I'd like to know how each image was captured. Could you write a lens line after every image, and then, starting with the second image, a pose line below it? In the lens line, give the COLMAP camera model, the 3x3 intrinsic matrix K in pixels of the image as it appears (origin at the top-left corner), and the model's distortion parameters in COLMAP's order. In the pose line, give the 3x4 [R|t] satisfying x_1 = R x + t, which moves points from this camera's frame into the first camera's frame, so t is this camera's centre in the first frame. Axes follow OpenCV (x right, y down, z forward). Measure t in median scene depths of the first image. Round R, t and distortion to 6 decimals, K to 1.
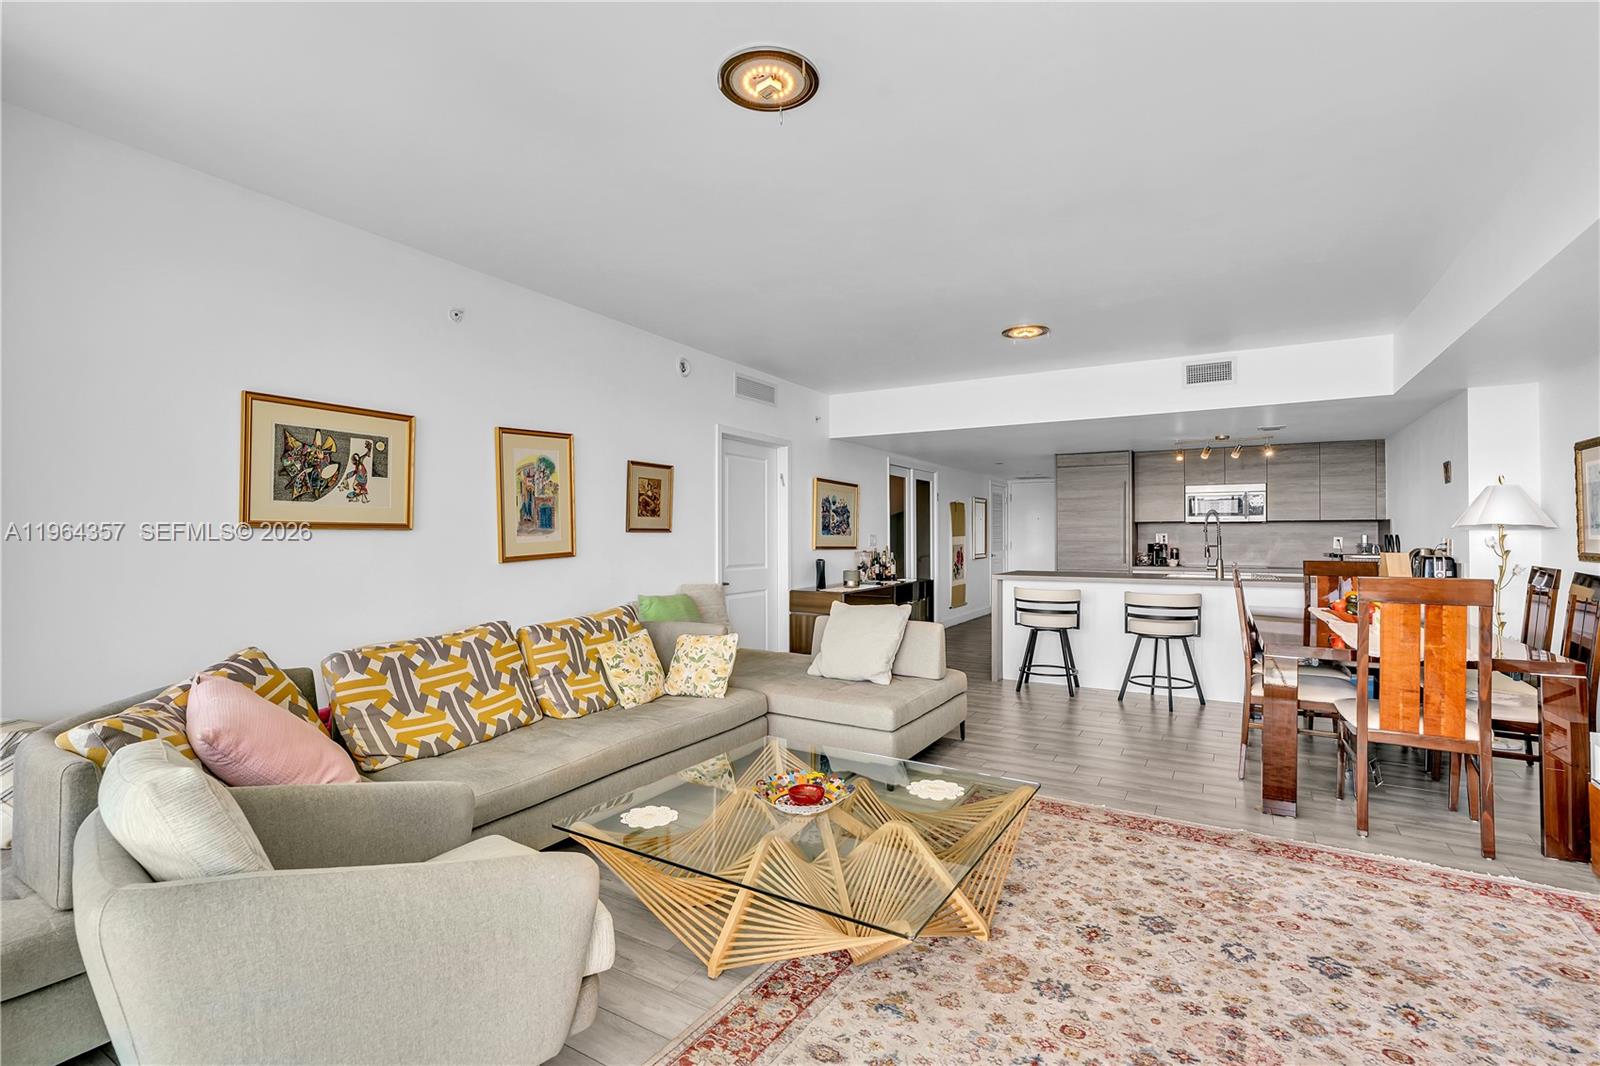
lens RADIAL K [[735.3, 0, 799.6], [0, 735.3, 545.4], [0, 0, 1]] dist [-0.002690, 0.000311]
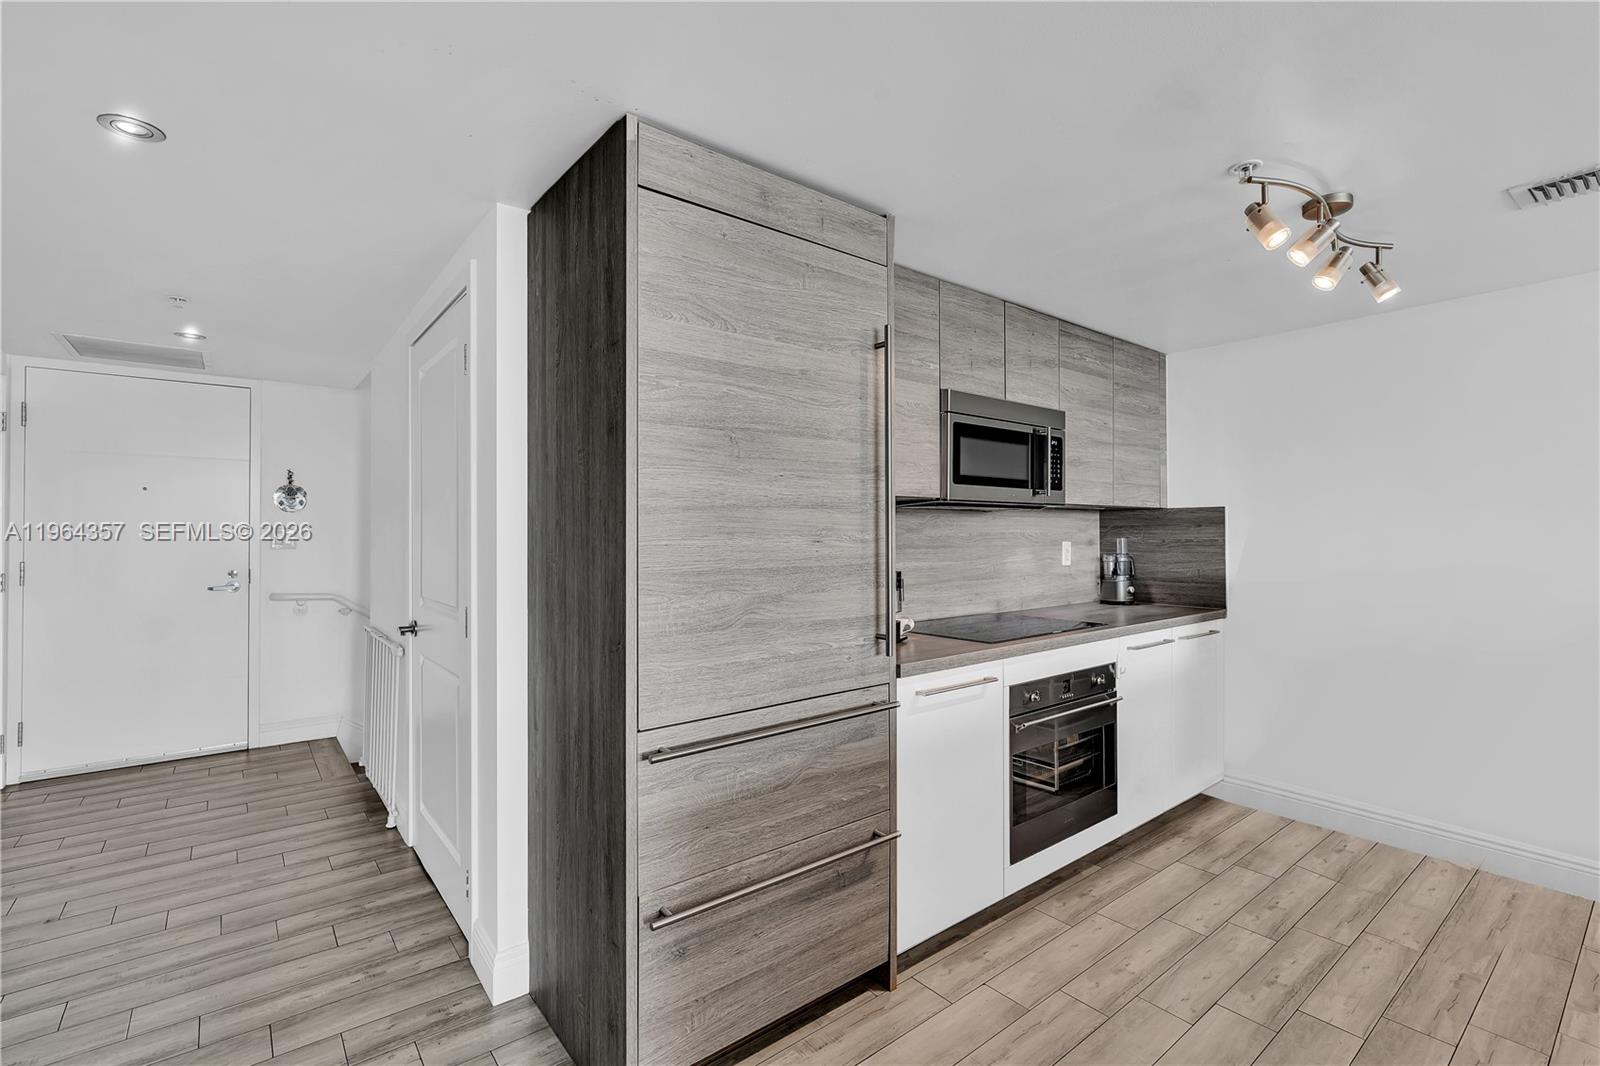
lens RADIAL K [[717.0, 0, 800.0], [0, 717.0, 533.0], [0, 0, 1]] dist [-0.003607, -0.000367]
pose [[0.363448, 0.001271, 0.931614, 0.222979], [0.012939, 0.999896, -0.006412, -0.018063], [-0.931525, 0.014385, 0.363394, 1.009893]]
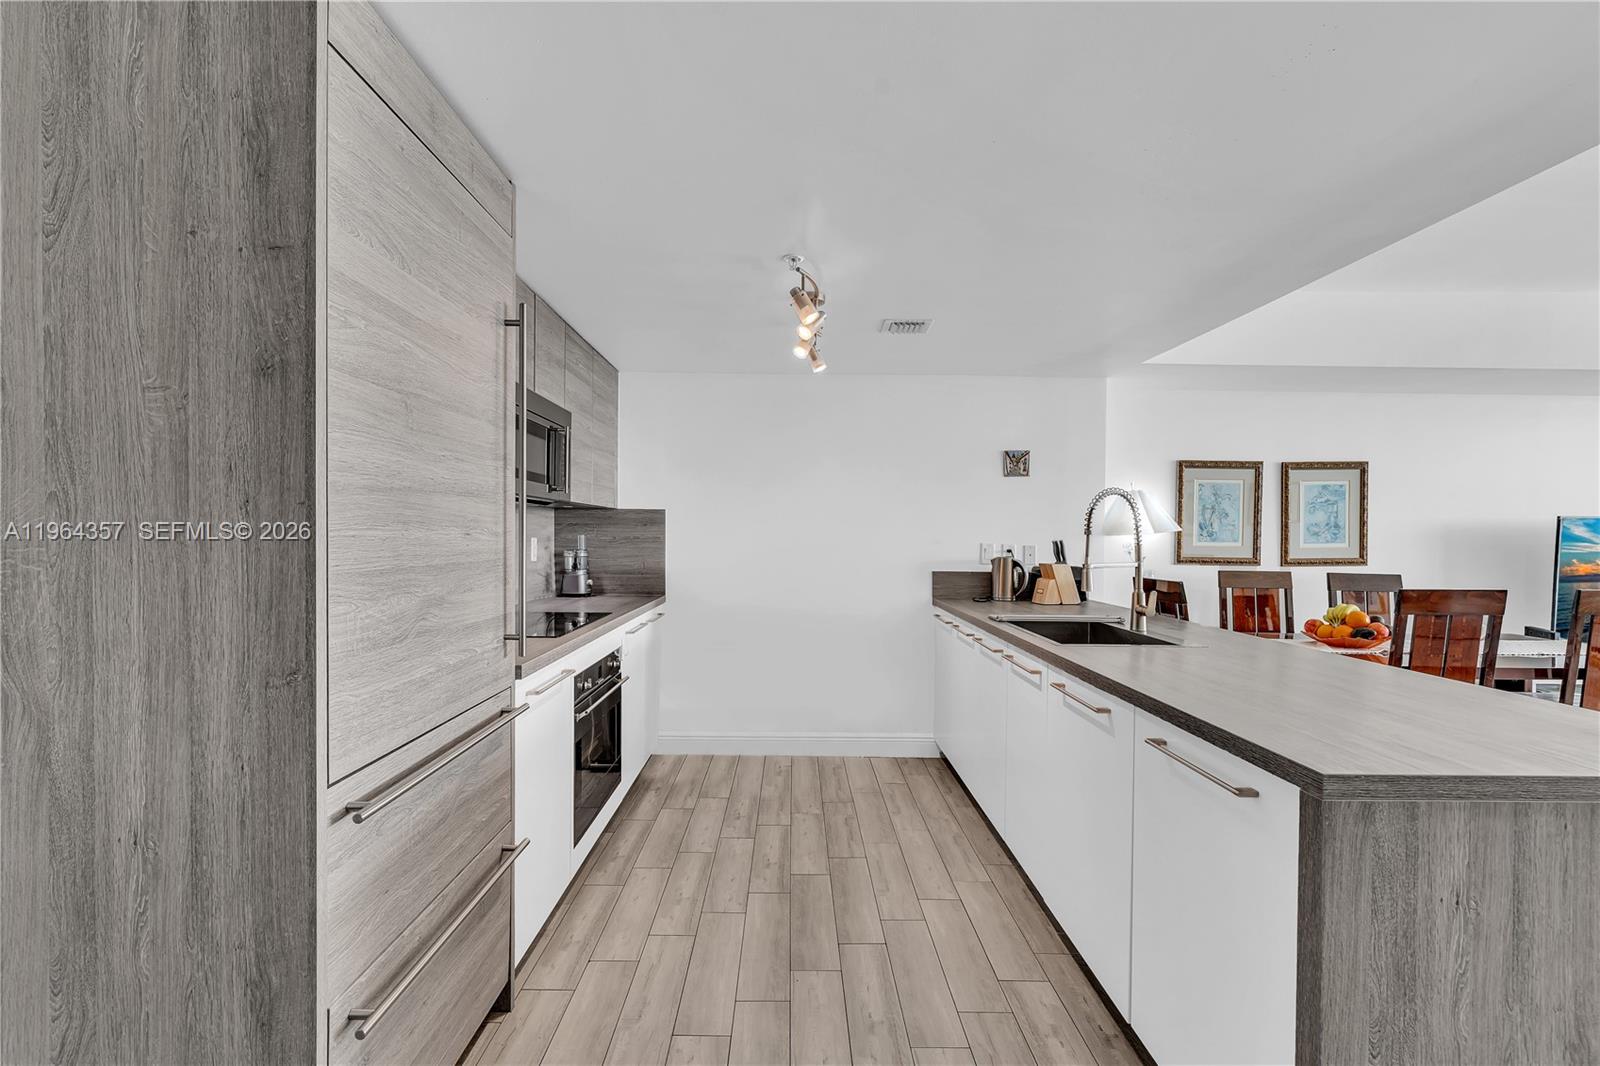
lens RADIAL K [[735.3, 0, 799.6], [0, 735.3, 545.4], [0, 0, 1]] dist [-0.002690, 0.000311]
pose [[-0.515489, -0.016561, 0.856736, 0.213149], [-0.000961, 0.999824, 0.018749, -0.017469], [-0.856896, 0.008841, -0.515414, 1.122958]]
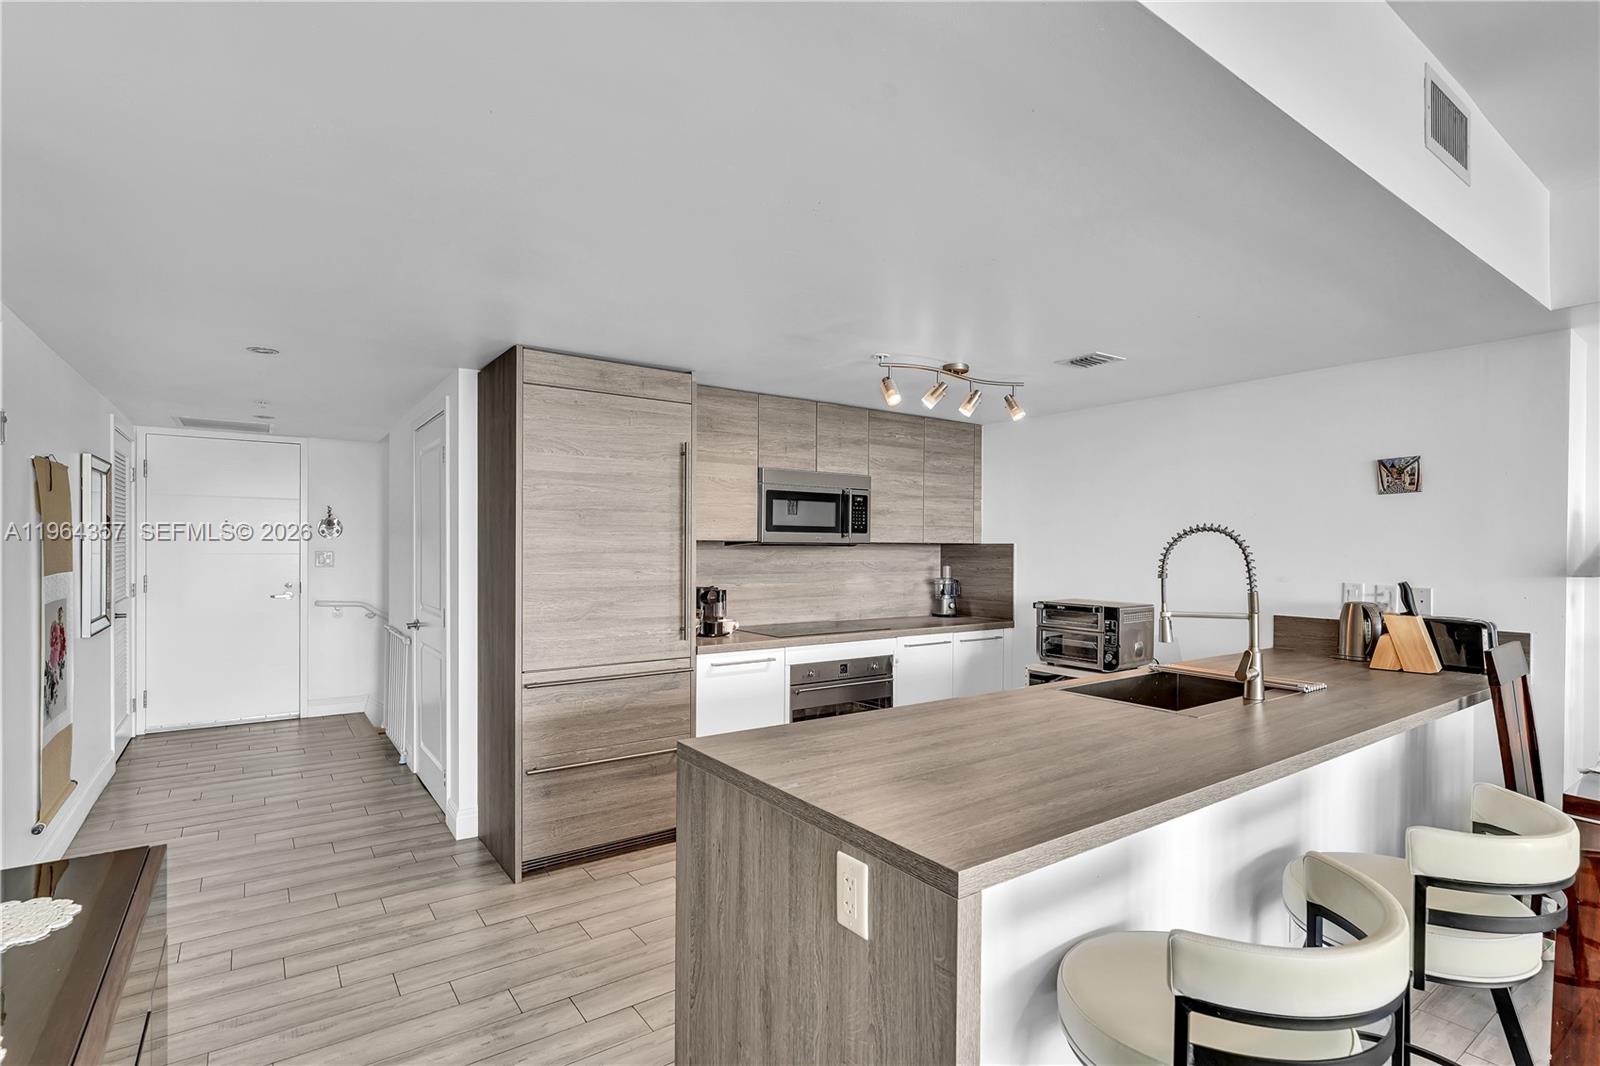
lens RADIAL K [[783.0, 0, 806.2], [0, 783.0, 560.8], [0, 0, 1]] dist [-0.003470, -0.000237]
pose [[0.414464, -0.012942, 0.909974, 0.074653], [0.004129, 0.999915, 0.012341, -0.028625], [-0.910057, -0.001358, 0.414482, 0.811118]]
